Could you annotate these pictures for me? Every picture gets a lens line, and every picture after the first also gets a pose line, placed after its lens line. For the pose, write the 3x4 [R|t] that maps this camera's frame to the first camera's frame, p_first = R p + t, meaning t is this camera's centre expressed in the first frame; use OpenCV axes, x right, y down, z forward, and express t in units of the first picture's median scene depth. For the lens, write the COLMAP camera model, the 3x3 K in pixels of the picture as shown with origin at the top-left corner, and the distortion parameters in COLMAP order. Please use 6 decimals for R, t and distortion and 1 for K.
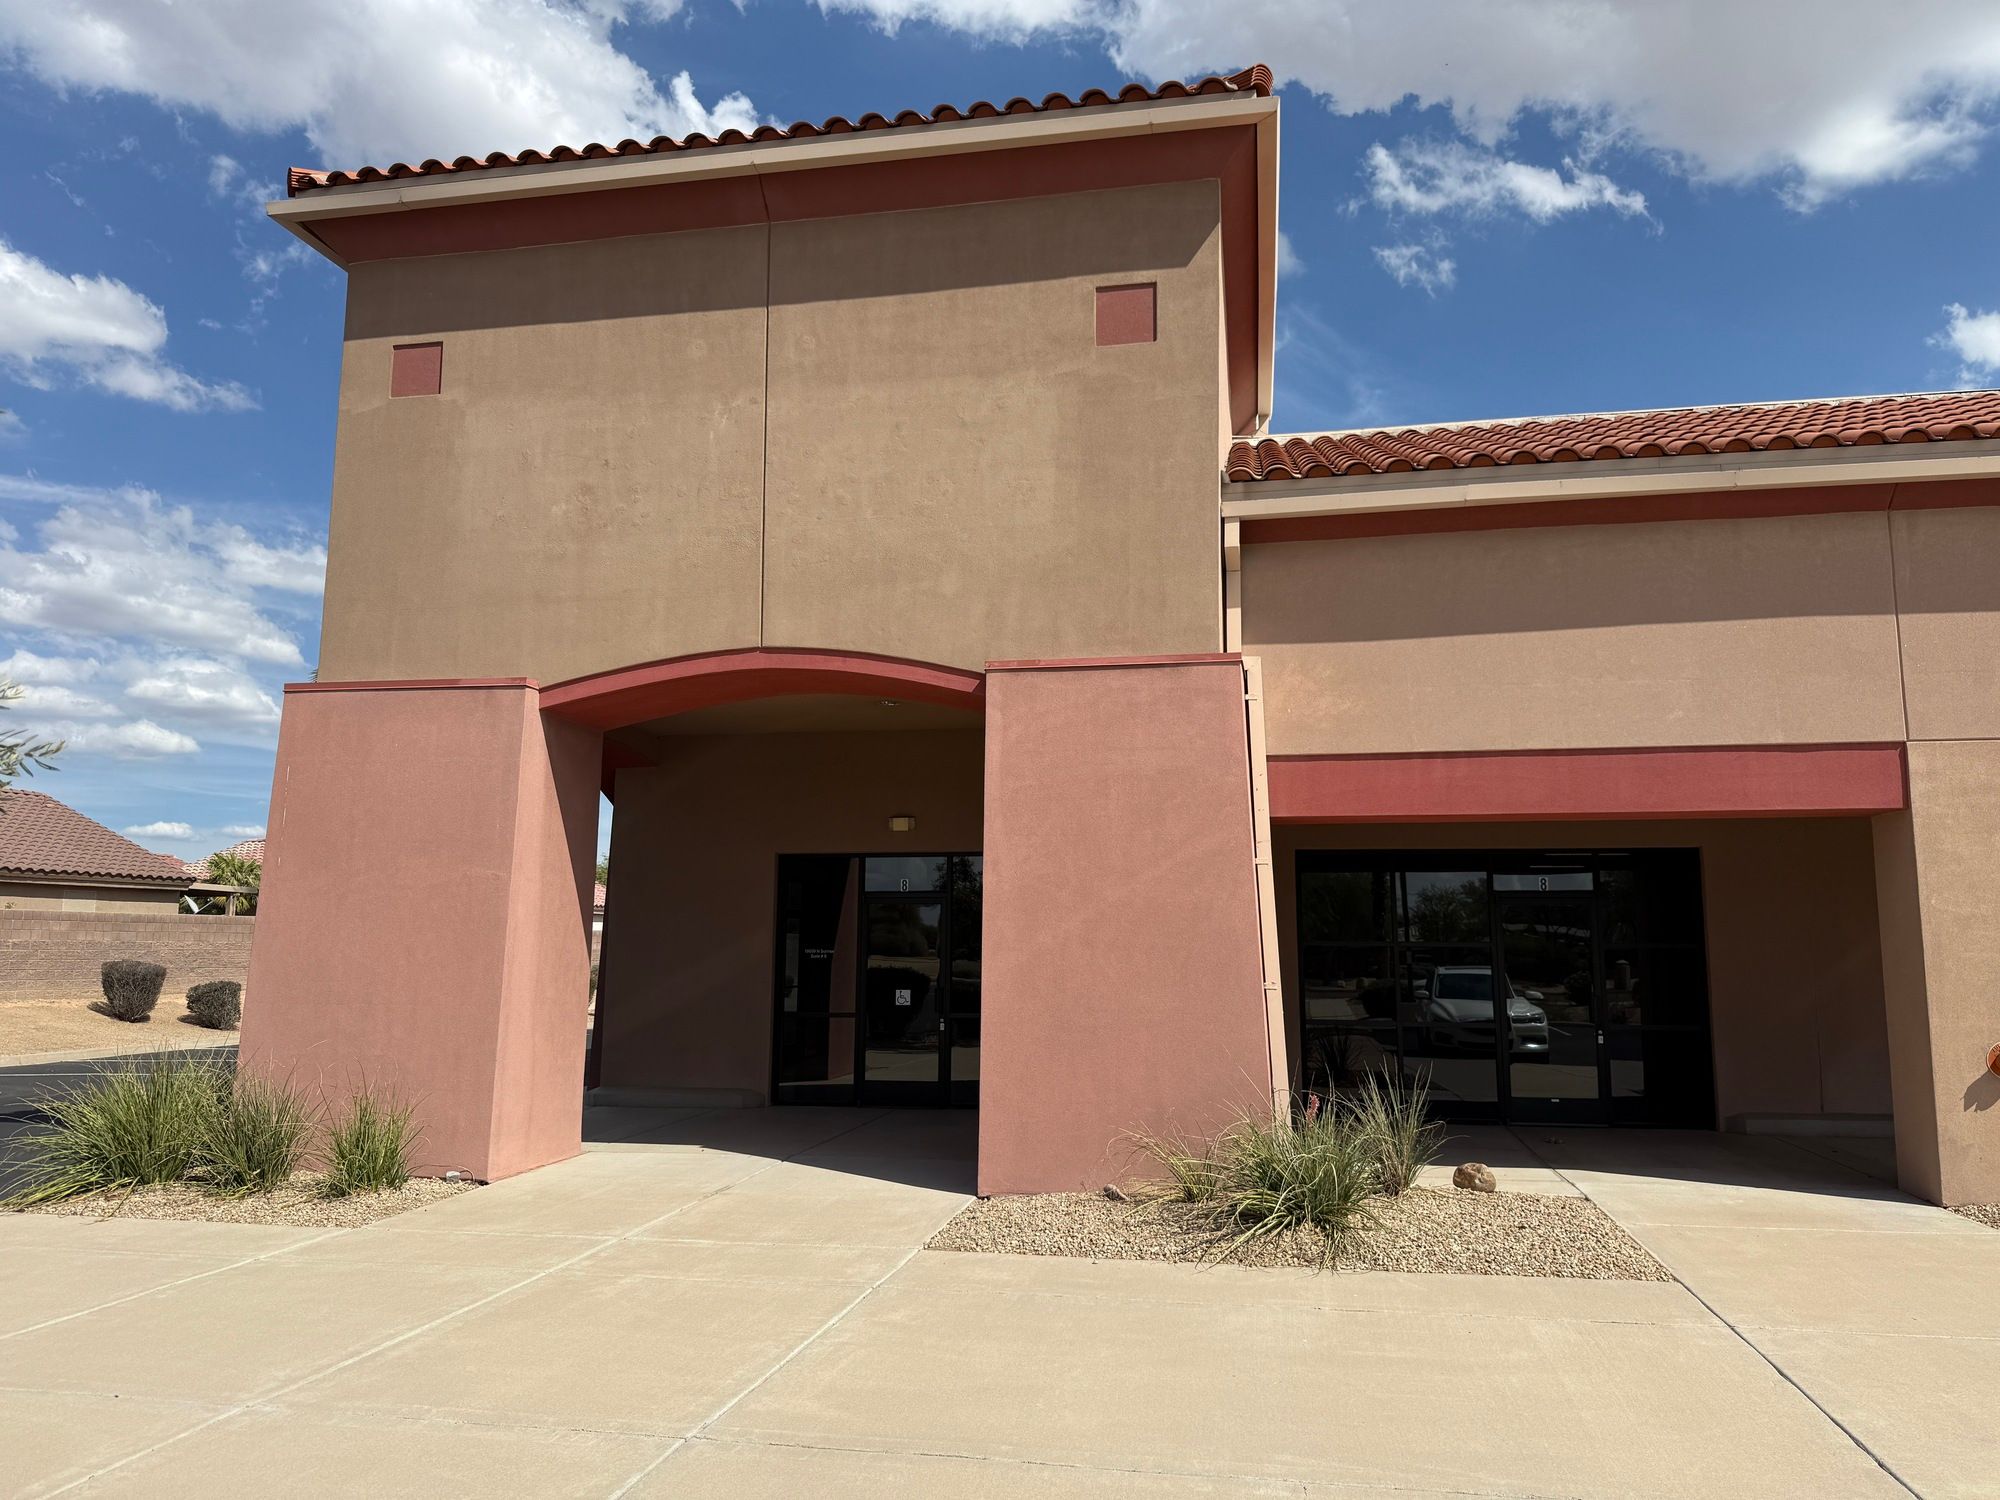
lens RADIAL K [[1328.0, 0, 1008.2], [0, 1328.0, 749.4], [0, 0, 1]] dist [0.107086, -0.116446]
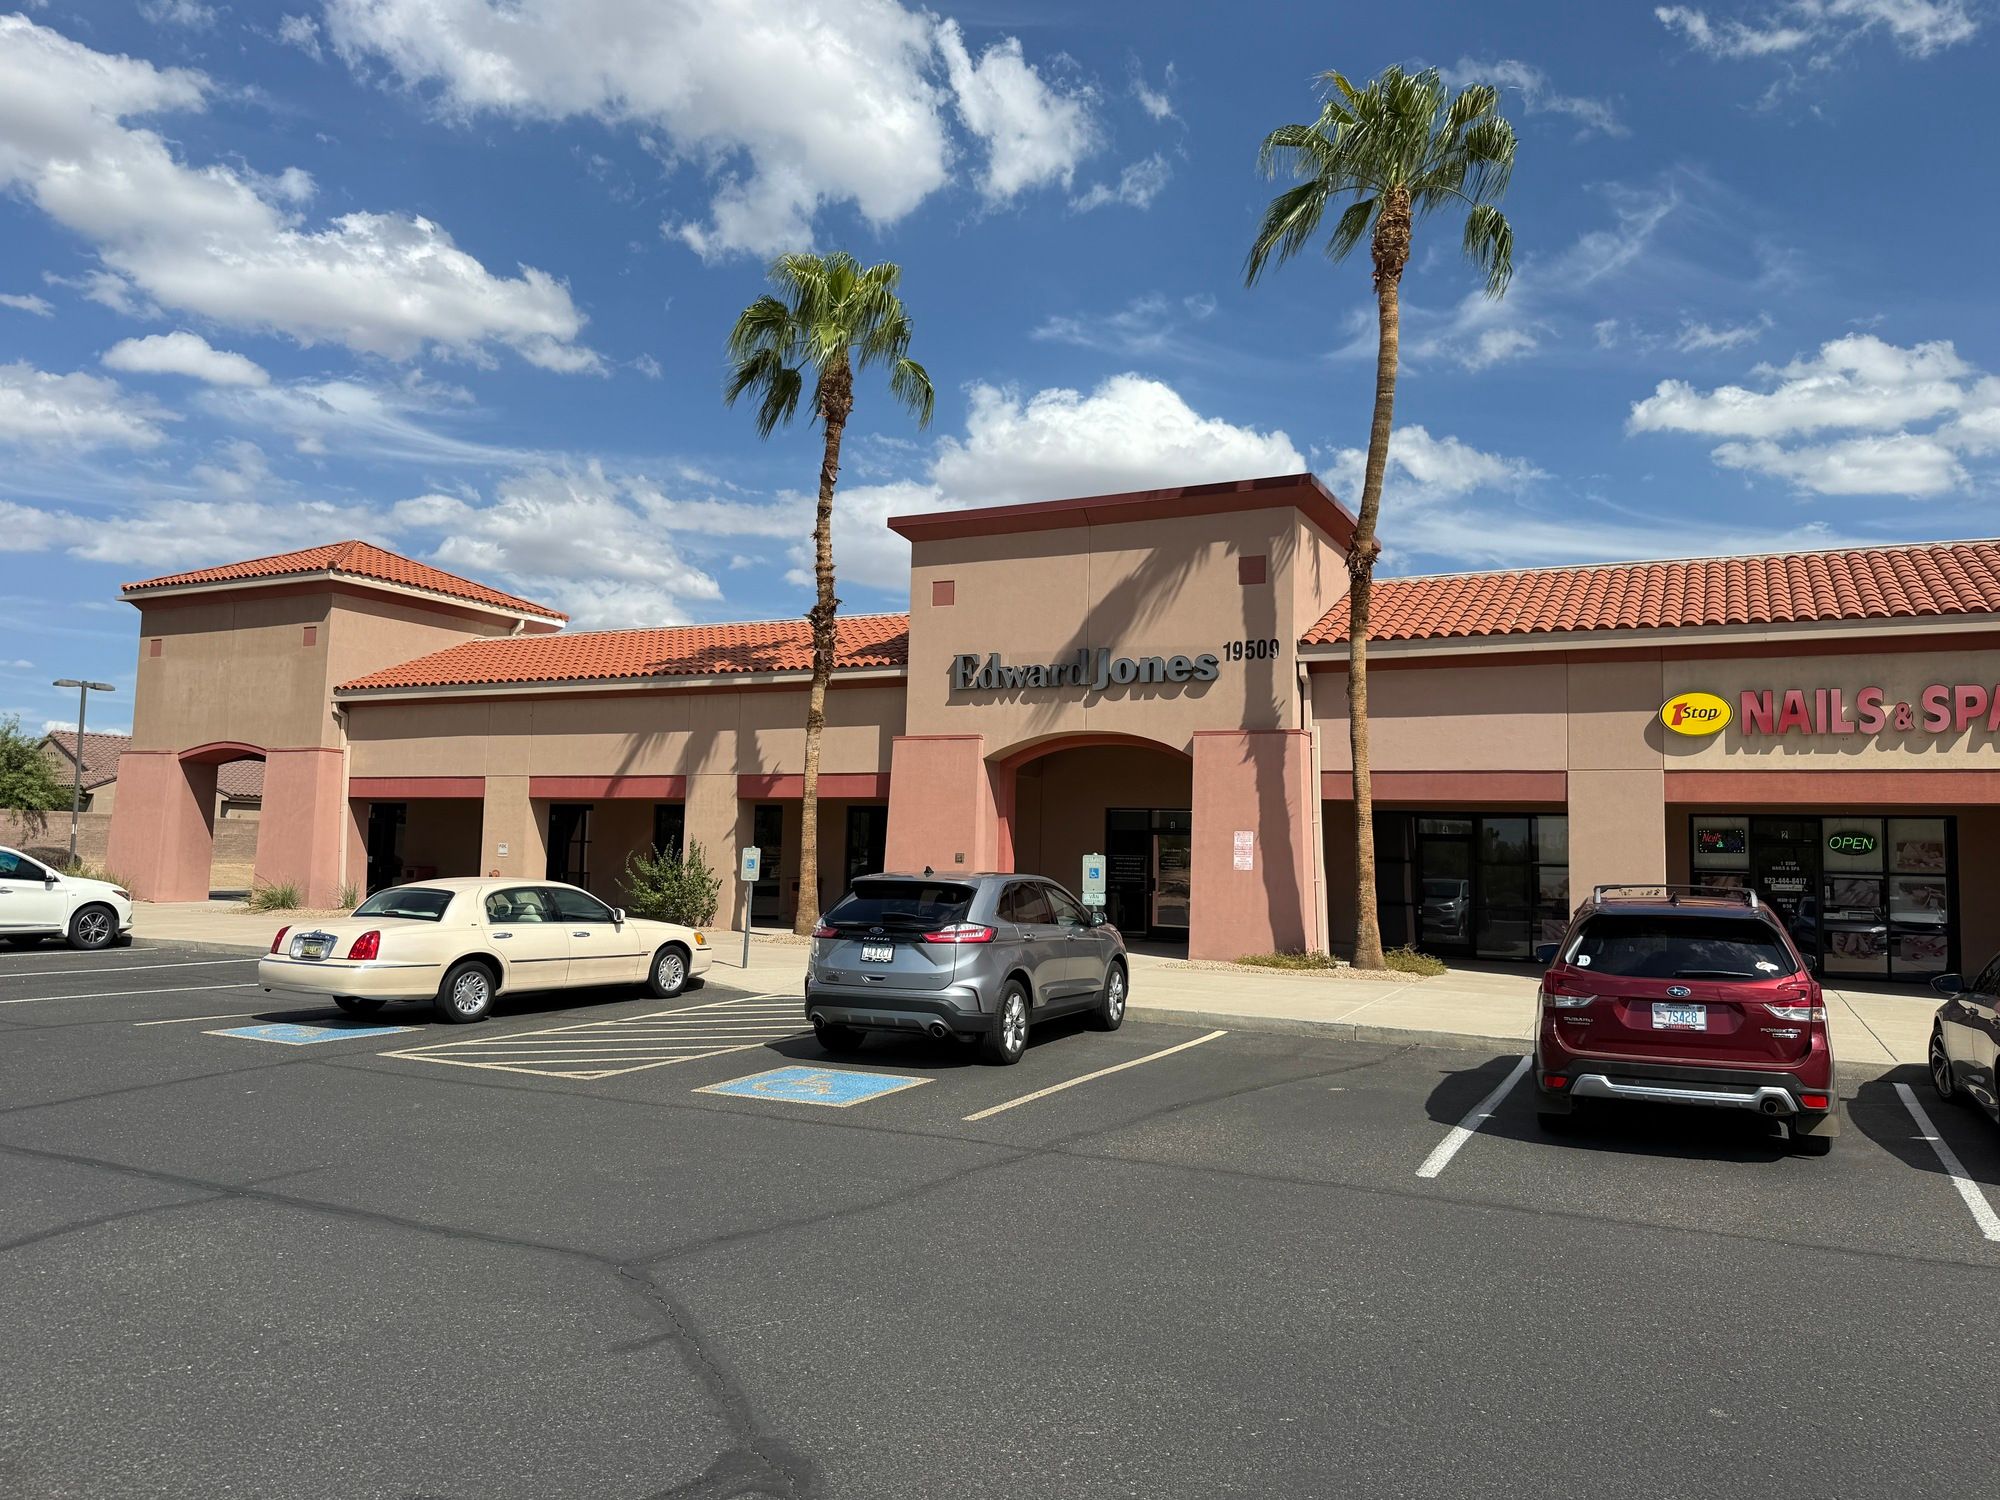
lens RADIAL K [[1401.2, 0, 1000.0], [0, 1401.2, 750.0], [0, 0, 1]] dist [0.003636, 0.037650]
pose [[0.958280, -0.001155, -0.285829, 2.488007], [0.017888, 0.998274, 0.055939, -0.207025], [0.285271, -0.058718, 0.956647, -1.644864]]
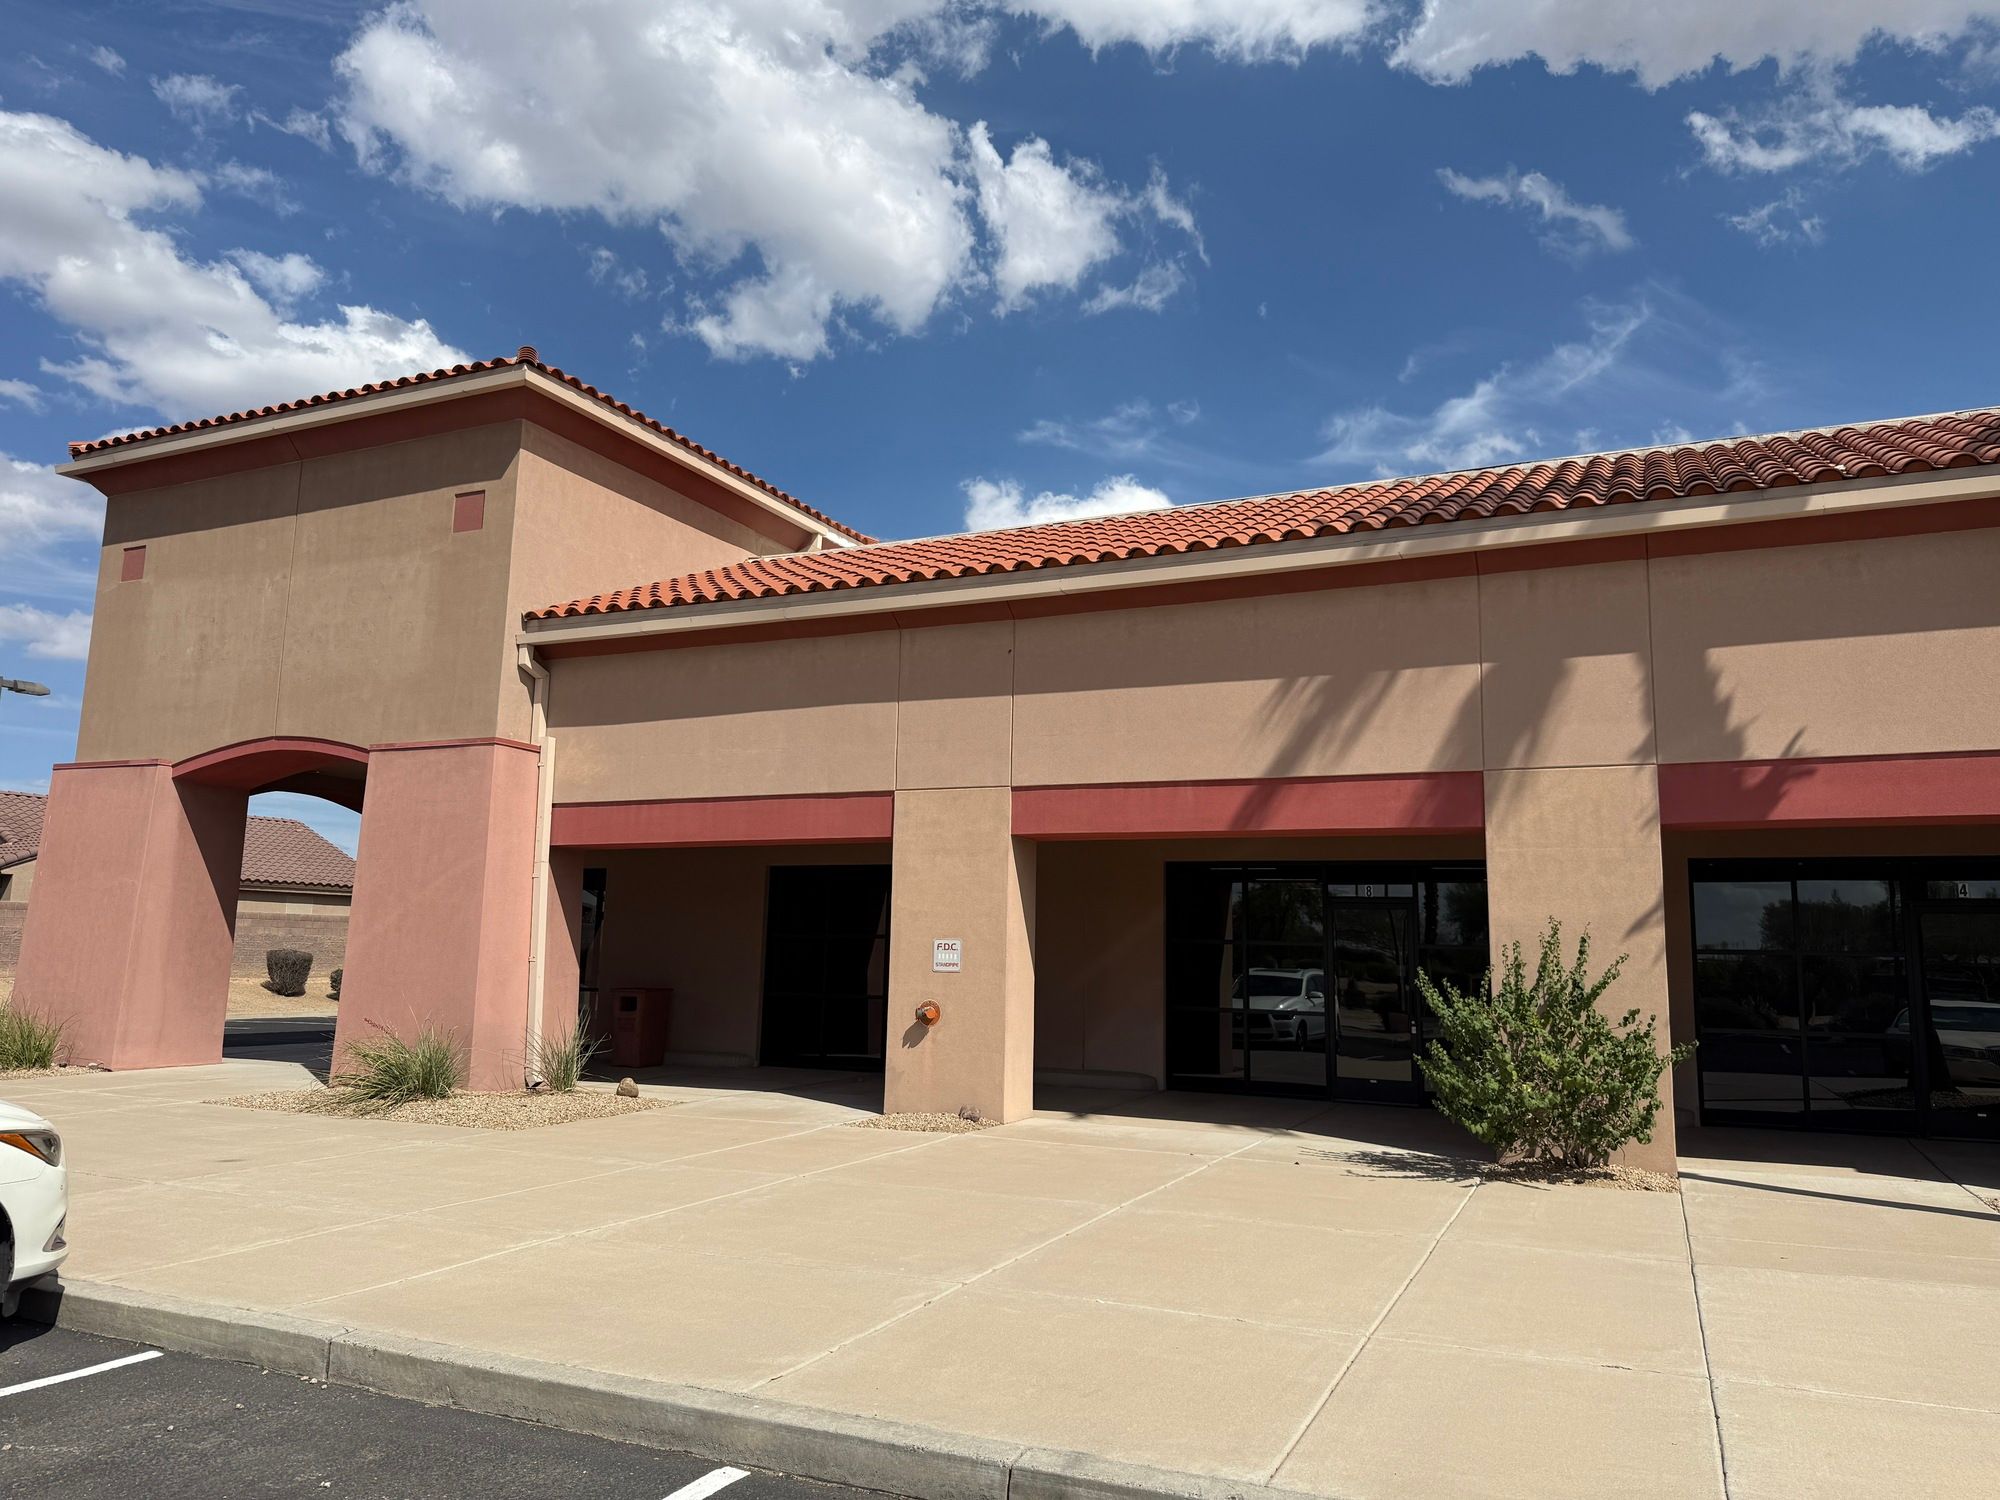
lens RADIAL K [[1362.5, 0, 1048.1], [0, 1362.5, 741.2], [0, 0, 1]] dist [0.003201, 0.000317]
pose [[0.972894, -0.021159, -0.230281, 1.030265], [0.017402, 0.999680, -0.018336, -0.025930], [0.230595, 0.013832, 0.972952, -0.324162]]
